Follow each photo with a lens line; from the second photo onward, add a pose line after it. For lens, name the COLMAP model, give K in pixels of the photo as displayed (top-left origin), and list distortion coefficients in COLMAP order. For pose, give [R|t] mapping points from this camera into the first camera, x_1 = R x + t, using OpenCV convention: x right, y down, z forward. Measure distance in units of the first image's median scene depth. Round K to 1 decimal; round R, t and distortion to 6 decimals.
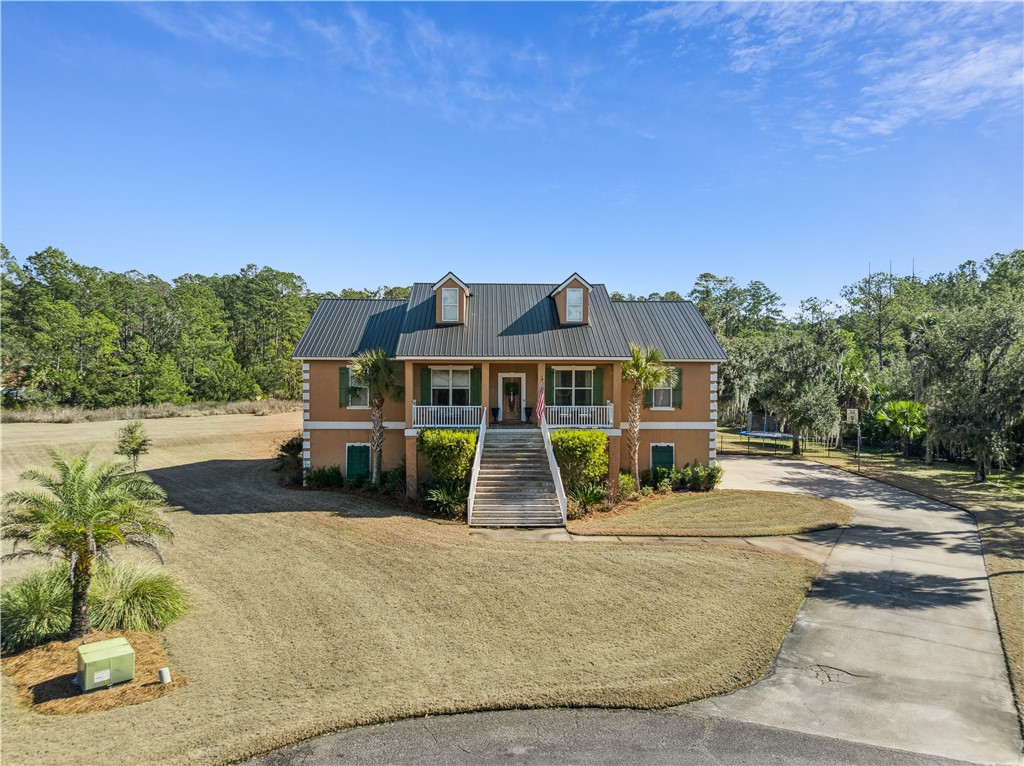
lens RADIAL K [[732.4, 0, 512.0], [0, 732.4, 383.0], [0, 0, 1]] dist [-0.003998, -0.007705]
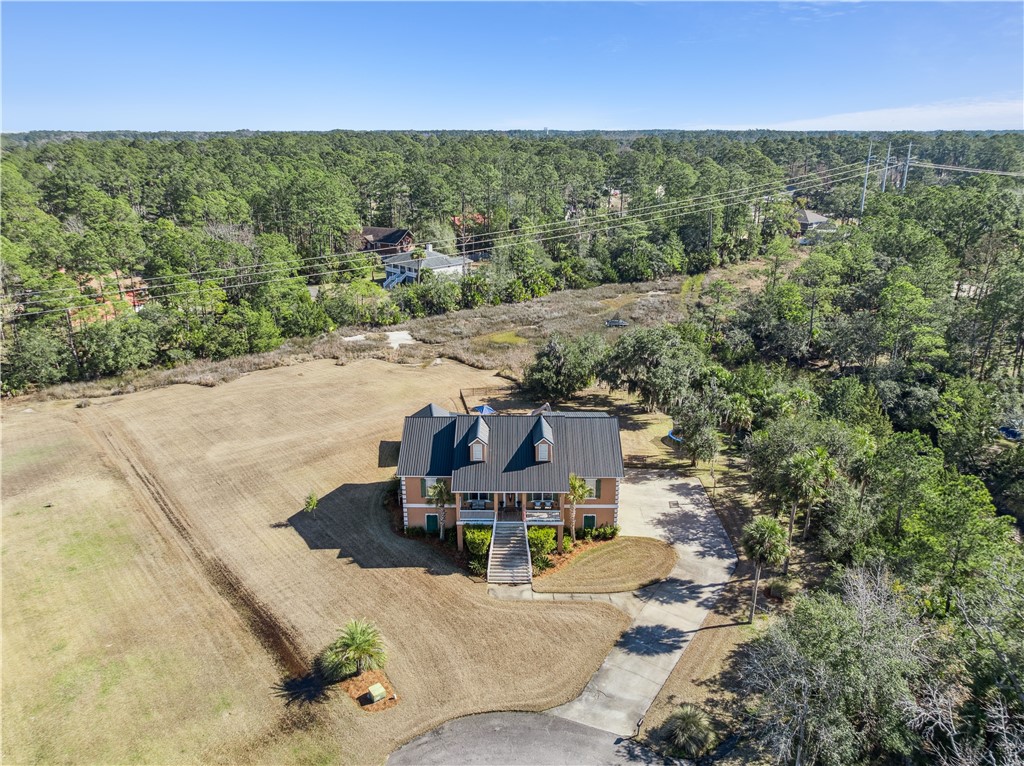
lens RADIAL K [[732.4, 0, 512.0], [0, 732.4, 383.0], [0, 0, 1]] dist [-0.003998, -0.007705]
pose [[0.999101, 0.007892, -0.041647, 0.087528], [0.005181, 0.952411, 0.304772, -0.909289], [0.042071, -0.304714, 0.951514, -0.793401]]
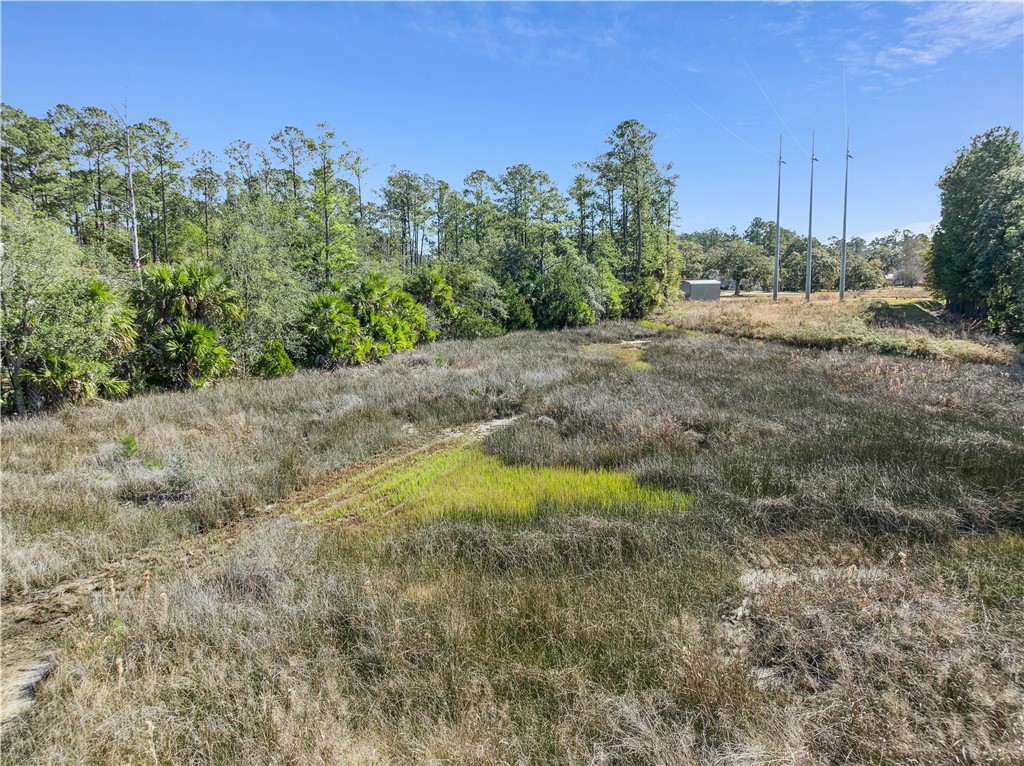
lens RADIAL K [[732.4, 0, 512.0], [0, 732.4, 383.0], [0, 0, 1]] dist [-0.003998, -0.007705]
pose [[0.930776, -0.074145, 0.357992, -0.296826], [0.027955, 0.990786, 0.132523, -0.091329], [-0.364519, -0.113342, 0.924272, 2.491491]]
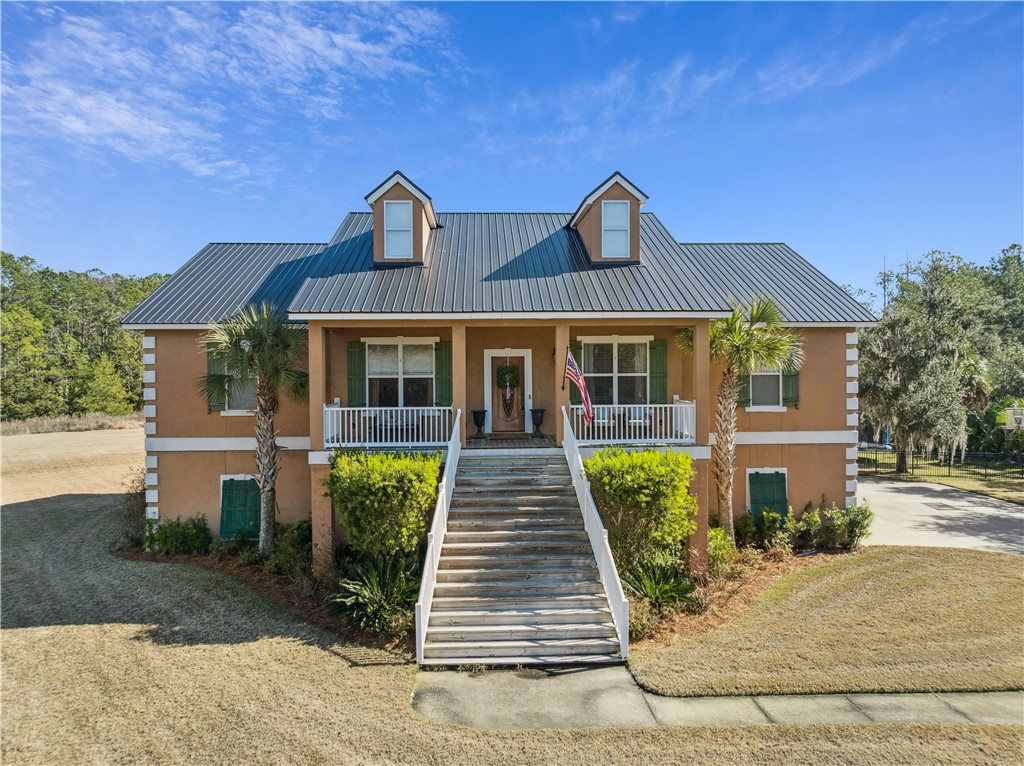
lens RADIAL K [[717.1, 0, 513.6], [0, 717.1, 356.3], [0, 0, 1]] dist [-0.003031, -0.002038]
pose [[0.999896, -0.010444, 0.009956, -0.001279], [0.010907, 0.998803, -0.047683, 0.019865], [-0.009446, 0.047787, 0.998813, 0.466875]]
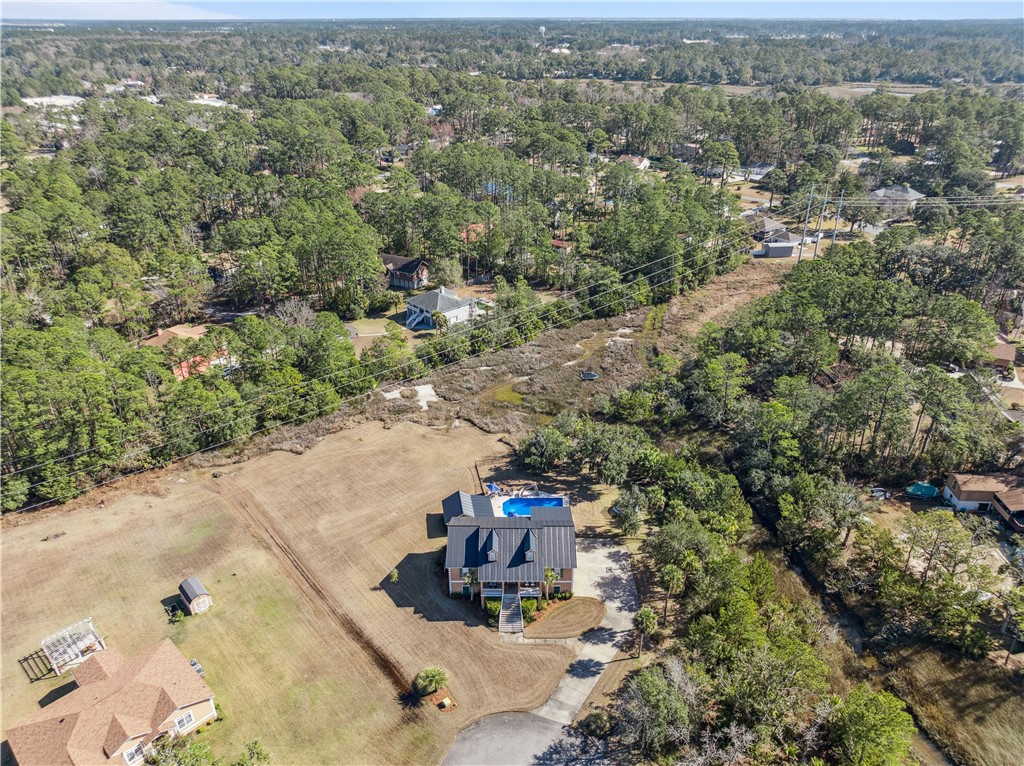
lens RADIAL K [[732.4, 0, 512.0], [0, 732.4, 383.0], [0, 0, 1]] dist [-0.003998, -0.007705]
pose [[0.999344, 0.008099, -0.035287, 0.123259], [0.008160, 0.899186, 0.437491, -2.413073], [0.035273, -0.437492, 0.898530, -1.742275]]
